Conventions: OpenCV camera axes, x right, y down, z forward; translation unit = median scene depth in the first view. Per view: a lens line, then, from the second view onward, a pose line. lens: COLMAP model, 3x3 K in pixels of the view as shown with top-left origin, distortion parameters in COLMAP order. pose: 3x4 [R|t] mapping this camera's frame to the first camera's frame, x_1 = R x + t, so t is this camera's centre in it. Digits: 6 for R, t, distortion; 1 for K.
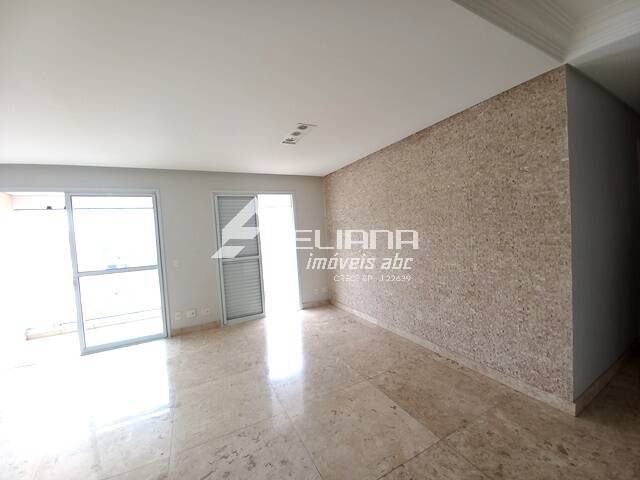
lens RADIAL K [[251.4, 0, 324.5], [0, 251.4, 243.3], [0, 0, 1]] dist [-0.013752, -0.004442]
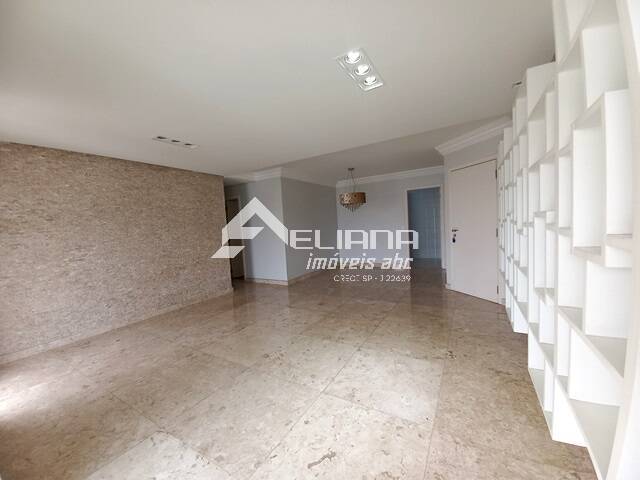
lens RADIAL K [[251.4, 0, 322.5], [0, 251.4, 243.2], [0, 0, 1]] dist [-0.013752, -0.004442]
pose [[-0.529573, 0.026756, 0.847843, -1.317887], [0.126593, 0.990802, 0.047804, 0.064235], [-0.838765, 0.132647, -0.528089, 0.983033]]
